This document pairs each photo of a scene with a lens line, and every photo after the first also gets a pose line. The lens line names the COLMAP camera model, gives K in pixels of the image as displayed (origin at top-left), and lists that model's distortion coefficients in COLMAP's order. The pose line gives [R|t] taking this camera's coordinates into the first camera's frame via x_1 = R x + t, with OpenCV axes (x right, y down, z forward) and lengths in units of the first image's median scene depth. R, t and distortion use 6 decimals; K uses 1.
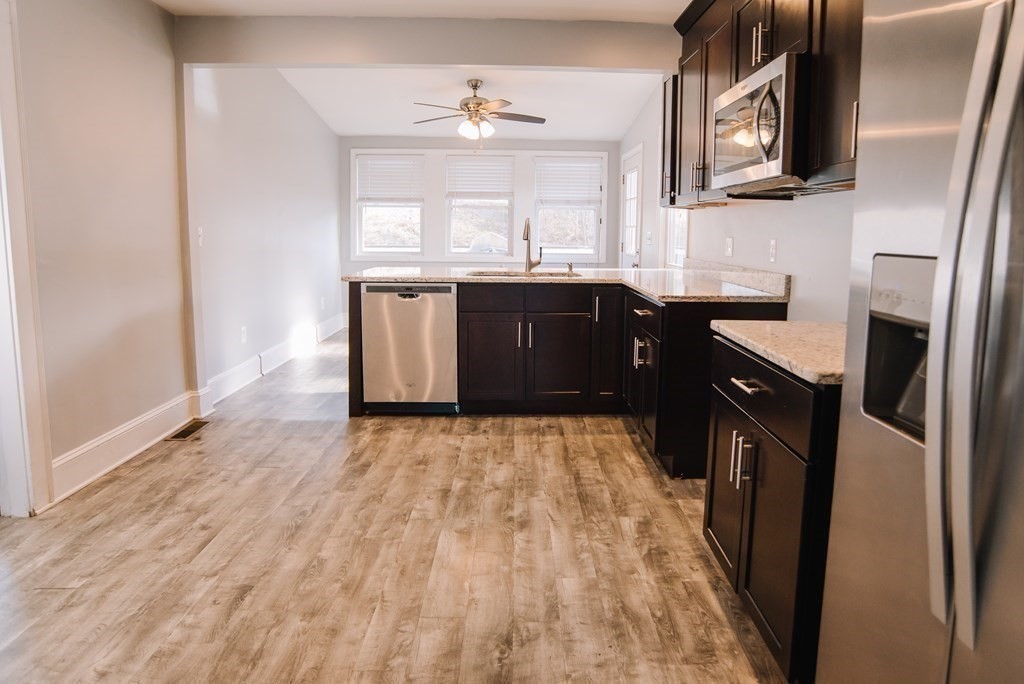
lens RADIAL K [[608.2, 0, 538.6], [0, 608.2, 302.8], [0, 0, 1]] dist [-0.099550, 0.053777]
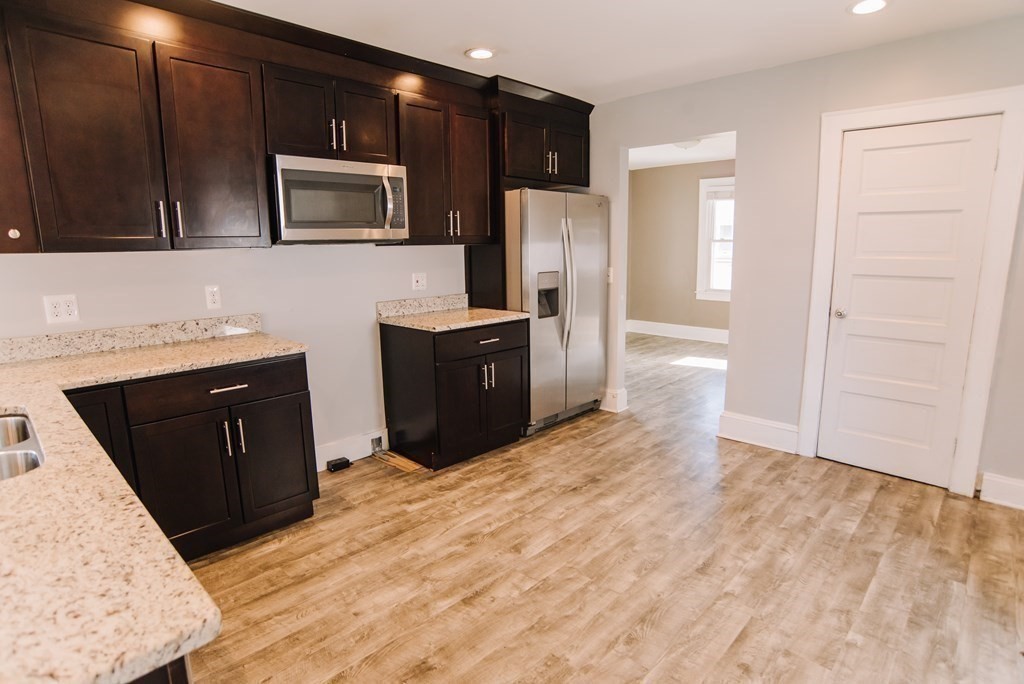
lens RADIAL K [[536.1, 0, 515.8], [0, 536.1, 339.4], [0, 0, 1]] dist [-0.109012, 0.059721]
pose [[-0.694460, -0.128646, 0.707938, -0.663832], [0.089608, 0.960765, 0.262492, -0.222267], [-0.713930, 0.245727, -0.655685, 1.323927]]
